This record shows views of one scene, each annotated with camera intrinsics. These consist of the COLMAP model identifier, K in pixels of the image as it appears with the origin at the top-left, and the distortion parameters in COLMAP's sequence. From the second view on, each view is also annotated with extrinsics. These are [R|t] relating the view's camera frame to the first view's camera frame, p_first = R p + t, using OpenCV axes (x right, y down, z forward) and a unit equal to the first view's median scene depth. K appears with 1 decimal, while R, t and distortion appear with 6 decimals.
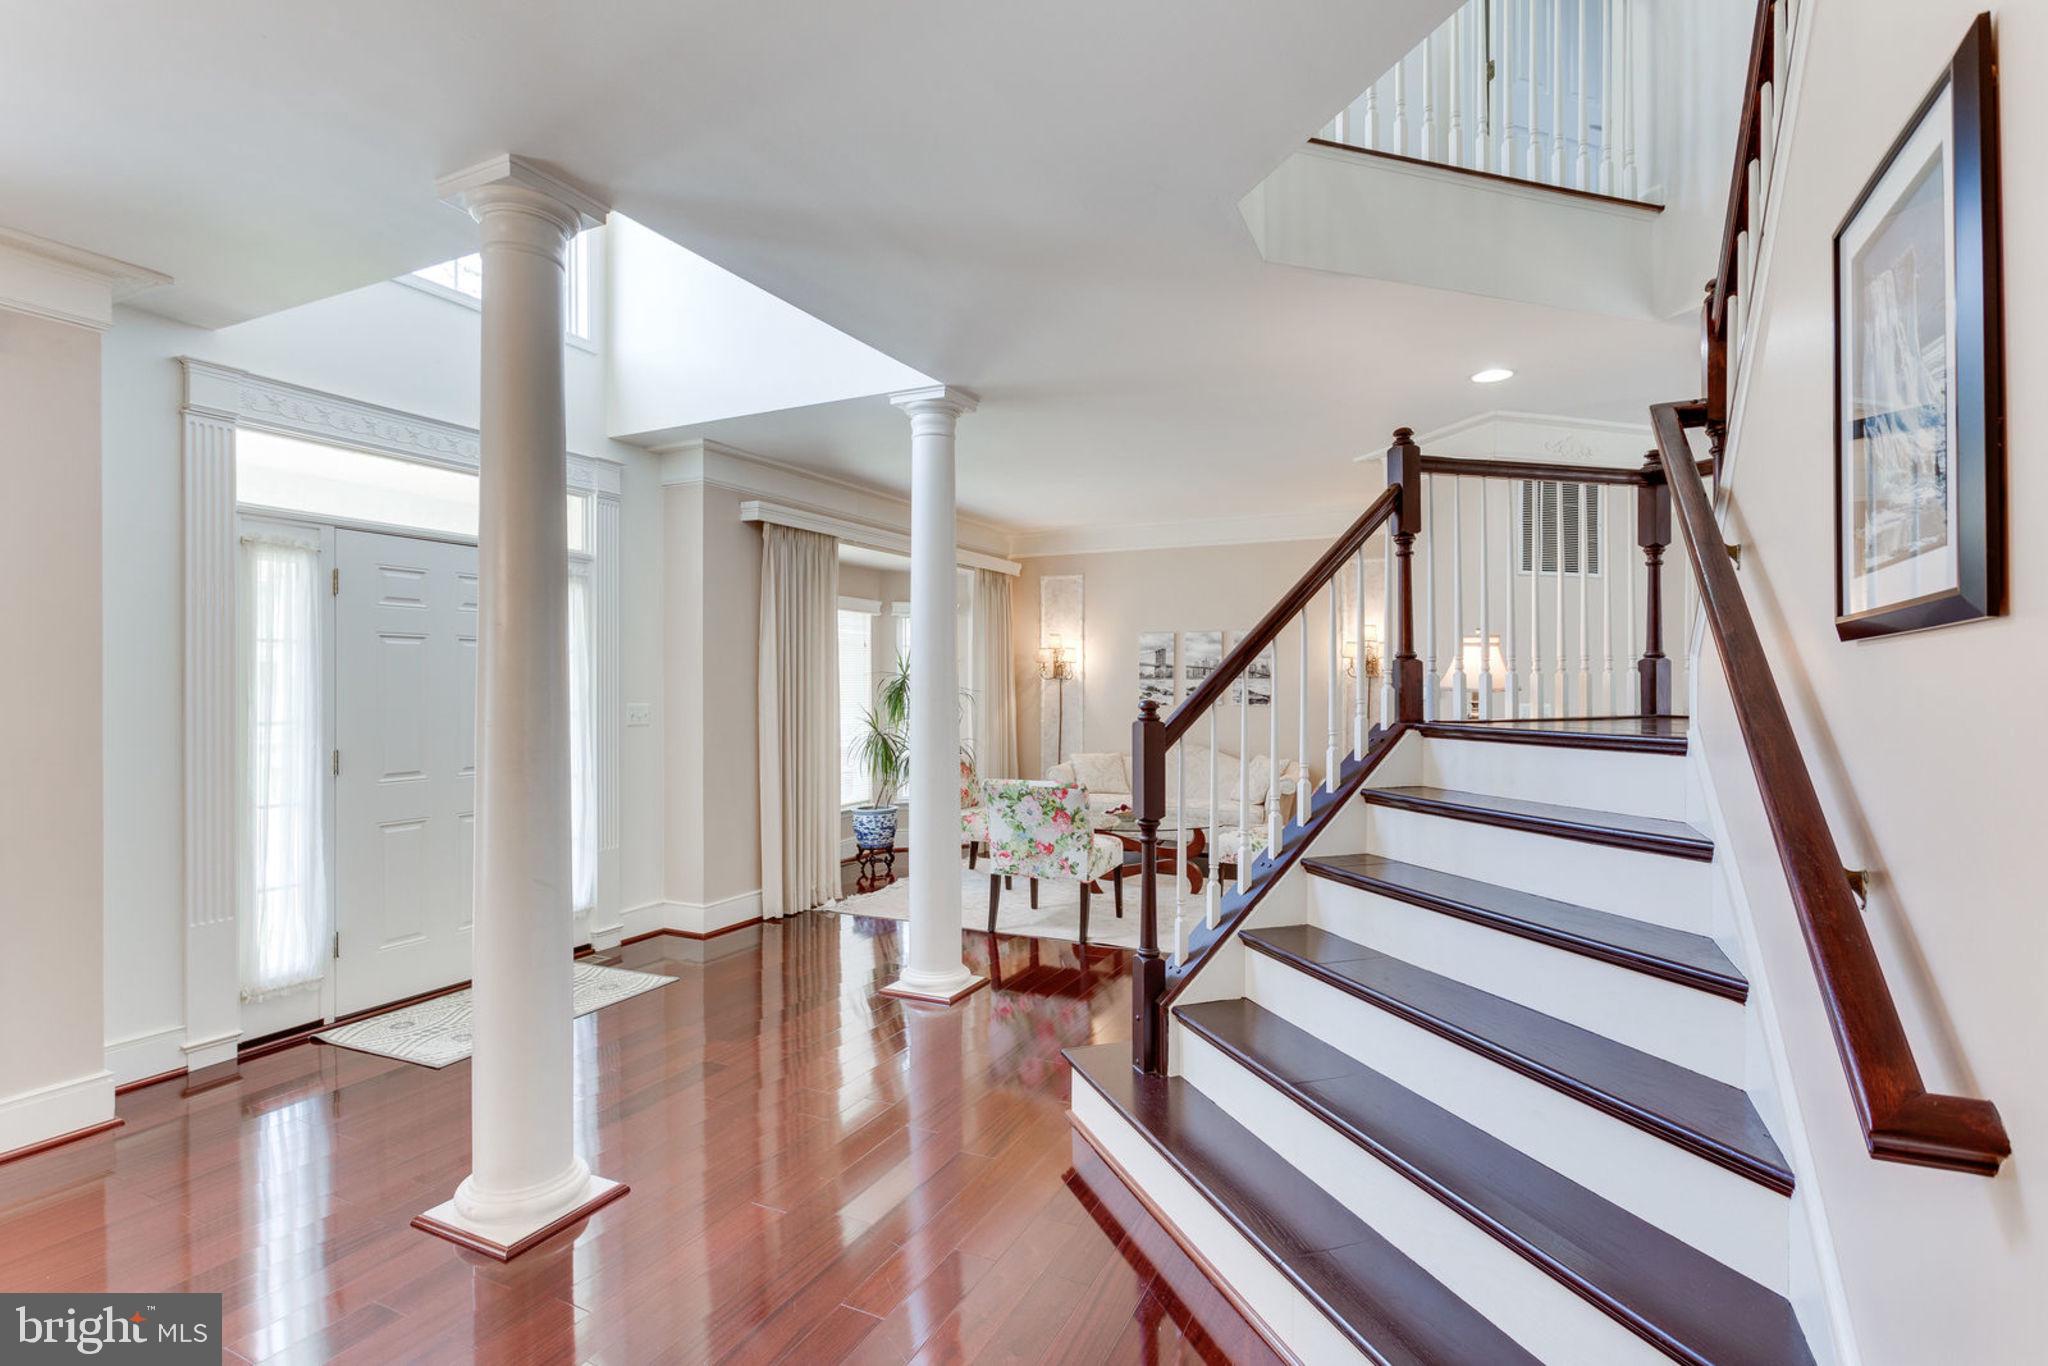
lens RADIAL K [[986.6, 0, 1021.9], [0, 986.6, 692.7], [0, 0, 1]] dist [0.007026, -0.003038]
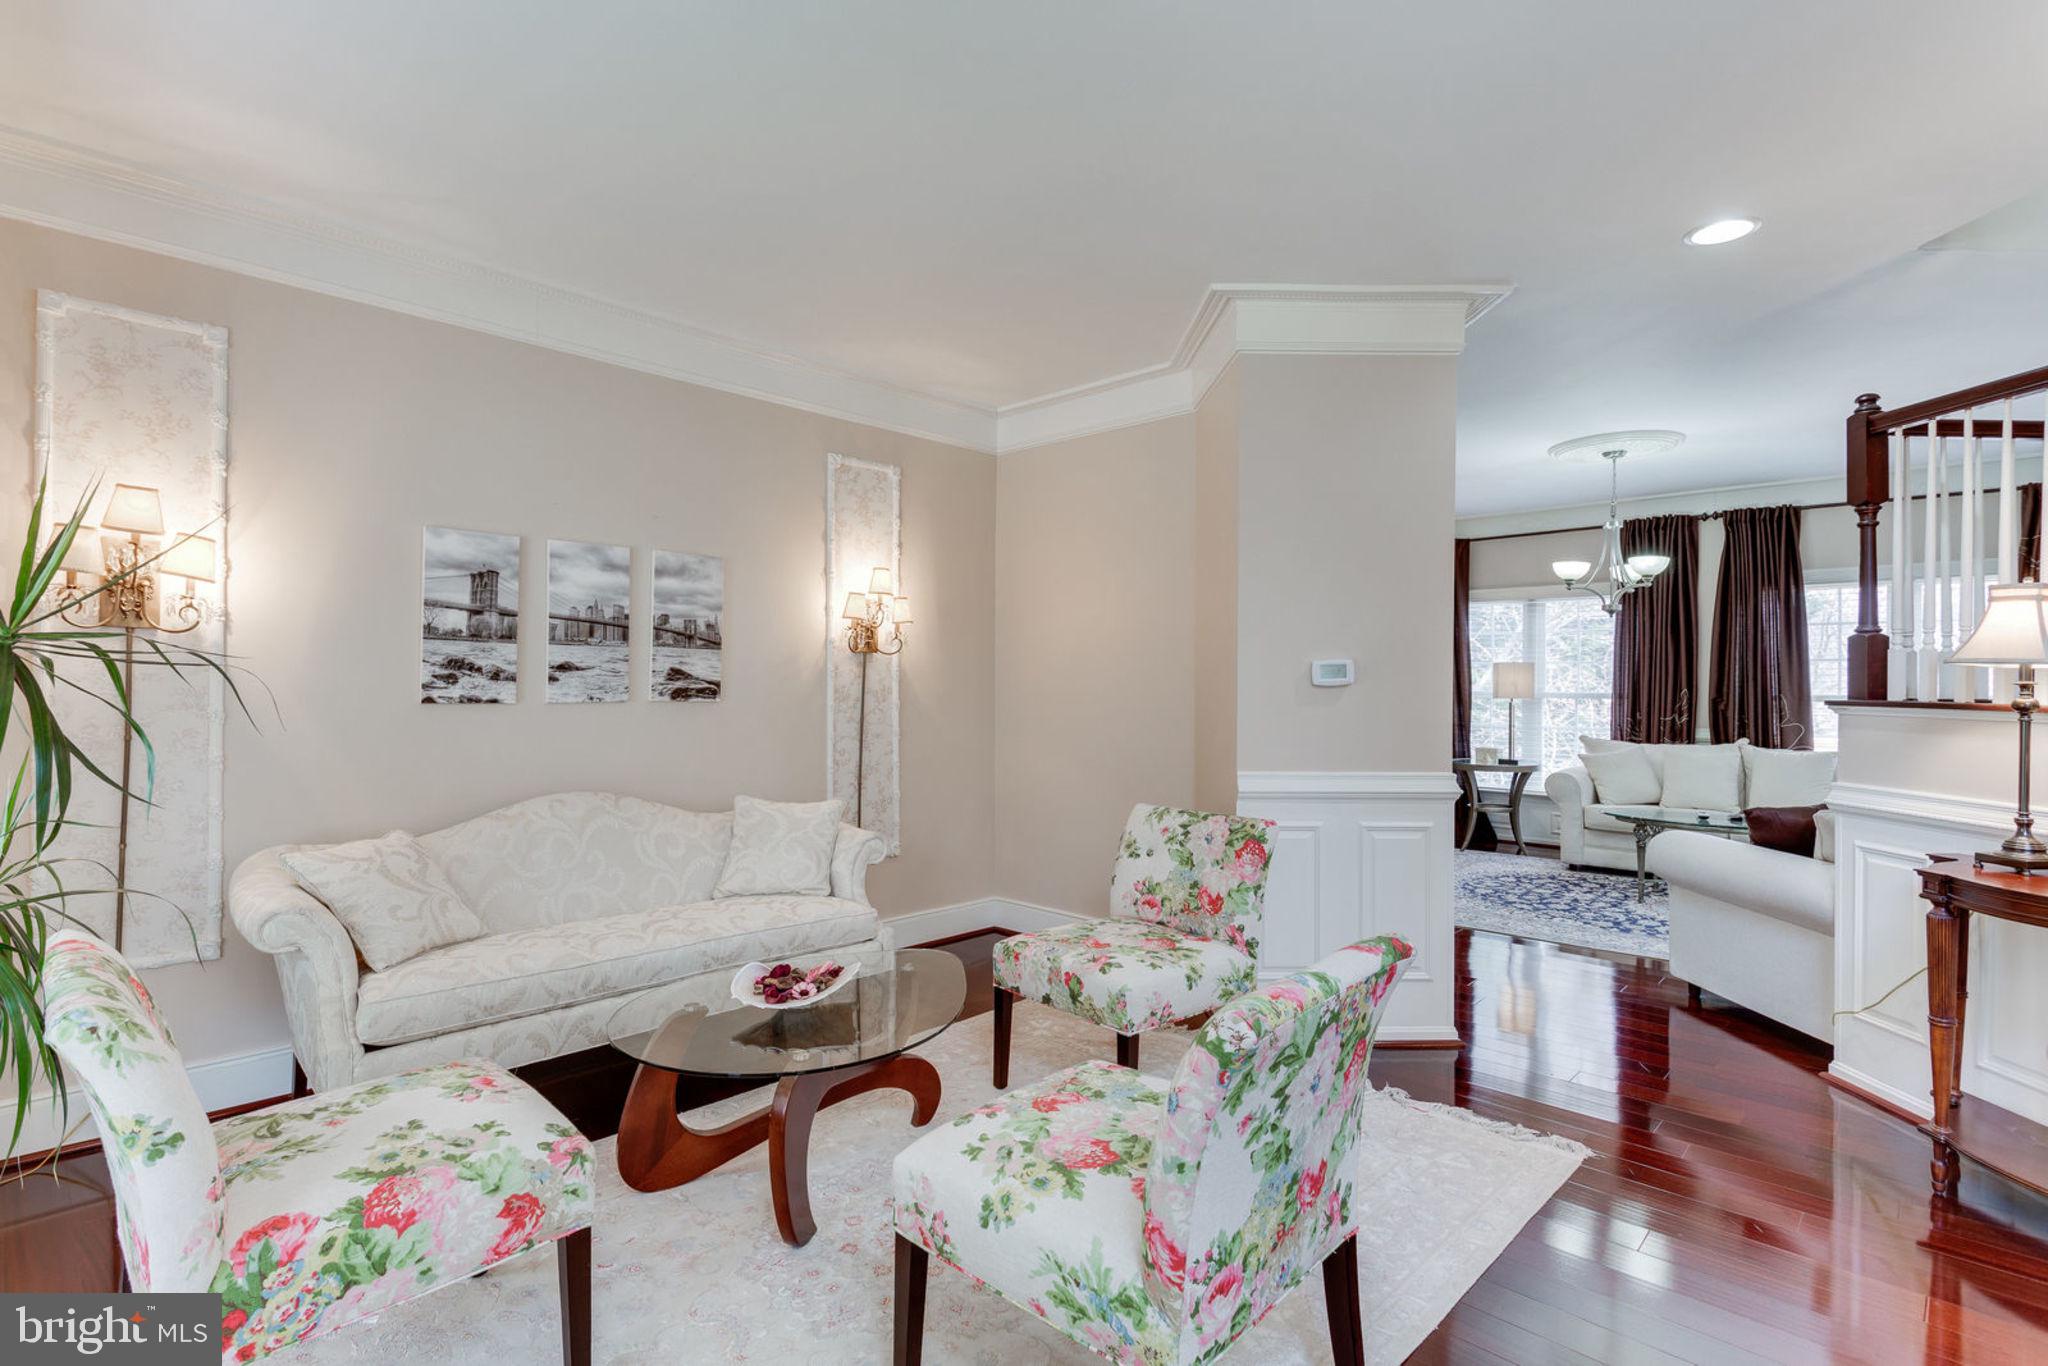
lens RADIAL K [[986.6, 0, 1023.4], [0, 986.6, 676.9], [0, 0, 1]] dist [0.007026, -0.003038]
pose [[0.305664, 0.010992, 0.952076, -0.281750], [-0.000107, 0.999934, -0.011510, 0.008900], [-0.952140, 0.003416, 0.305645, 0.973283]]
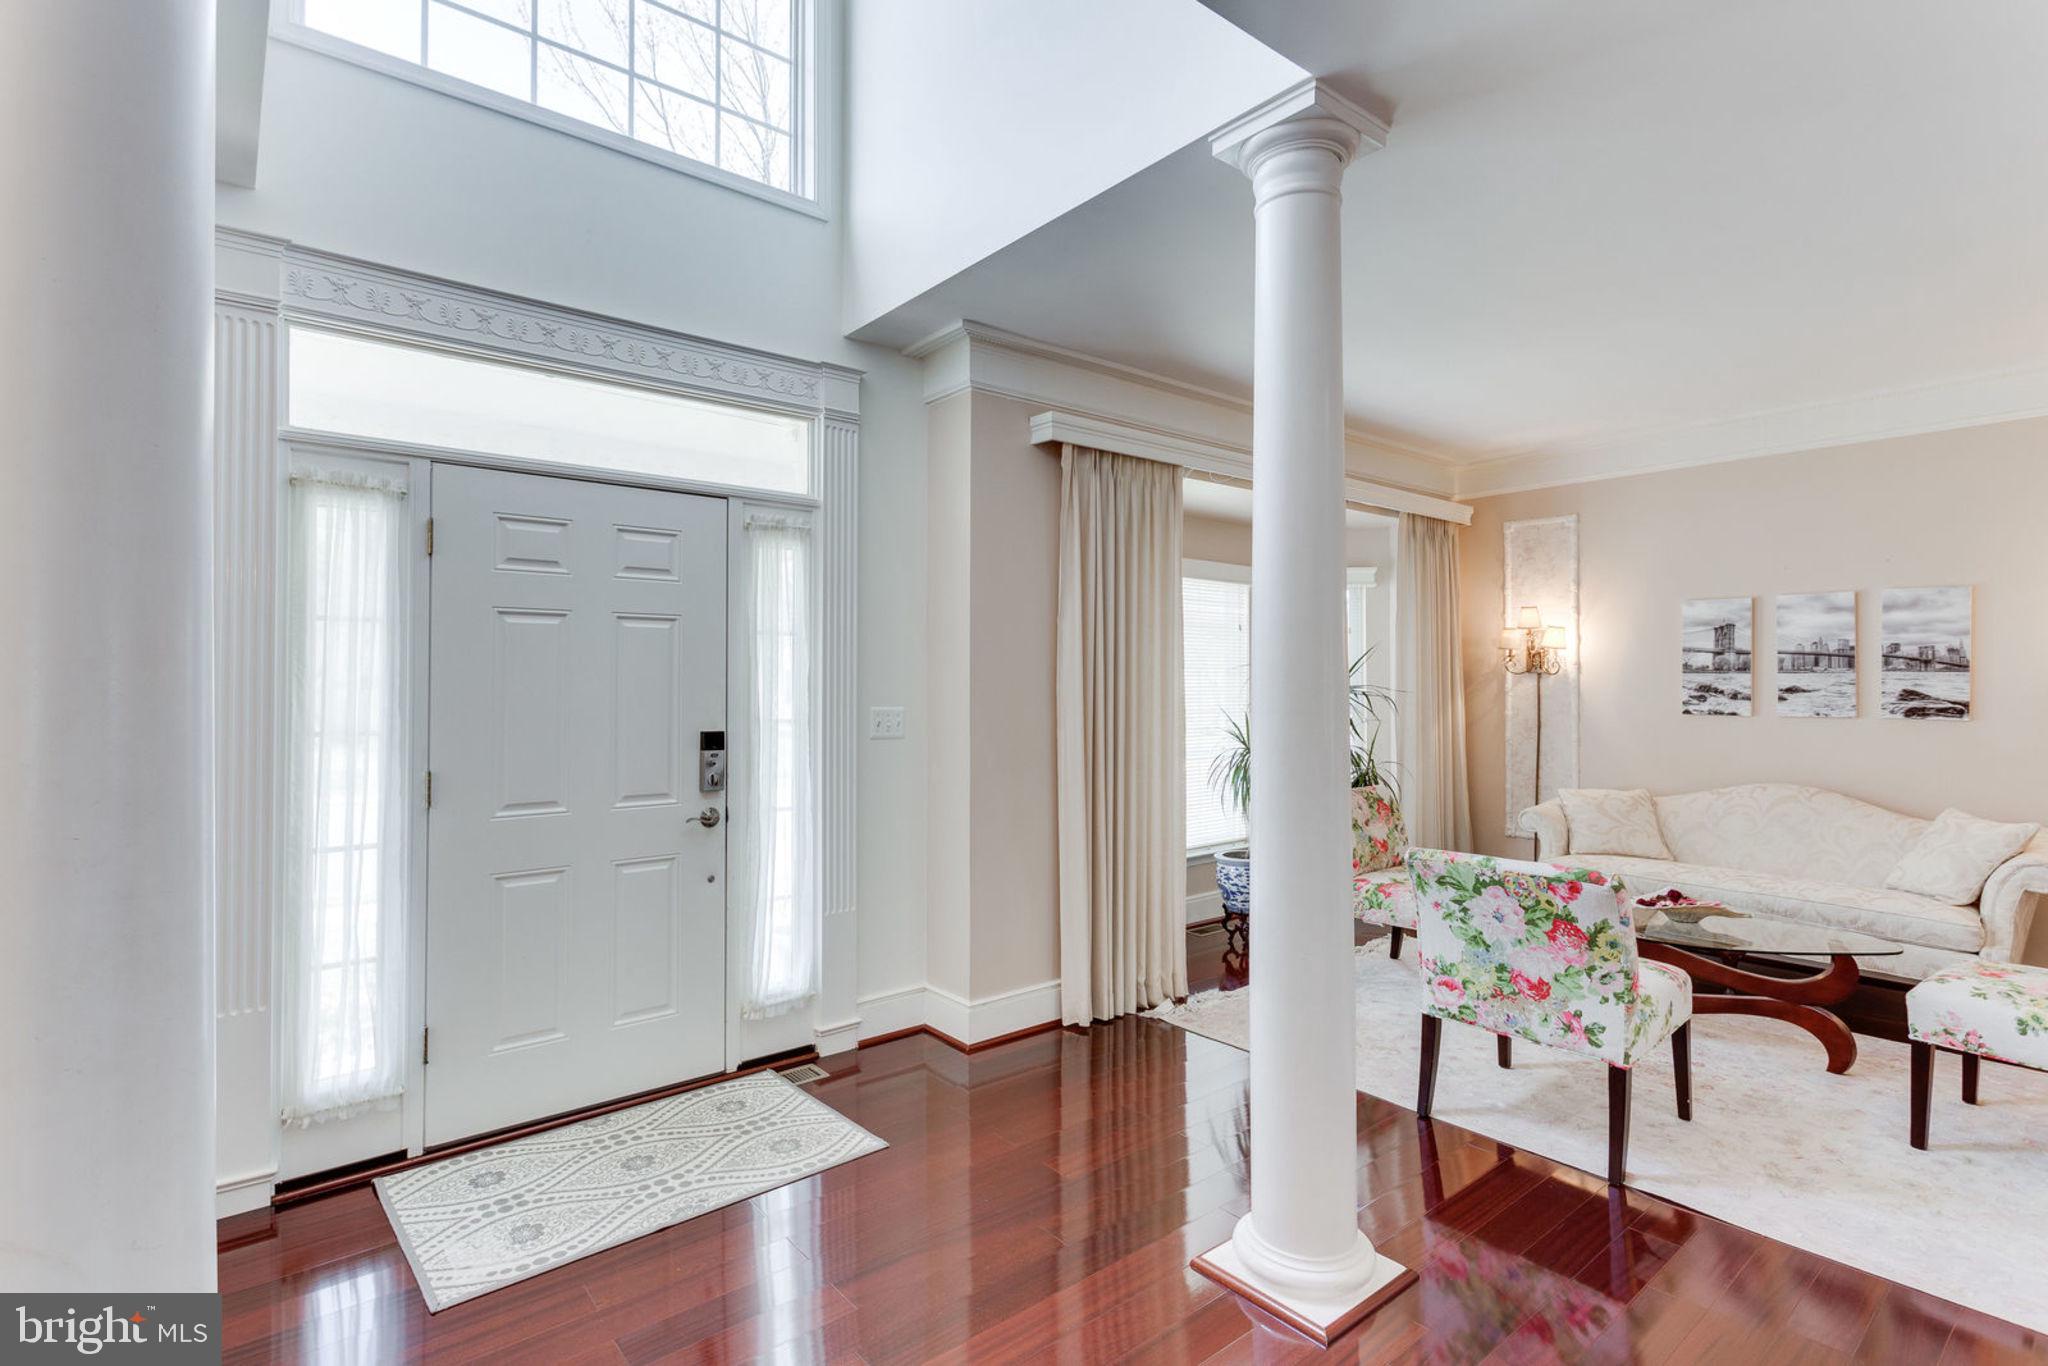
lens RADIAL K [[986.6, 0, 1017.0], [0, 986.6, 670.5], [0, 0, 1]] dist [0.007026, -0.003038]
pose [[0.909902, -0.003050, -0.414811, -0.007183], [-0.005010, 0.999819, -0.018341, -0.002878], [0.414792, 0.018766, 0.909723, 0.382836]]
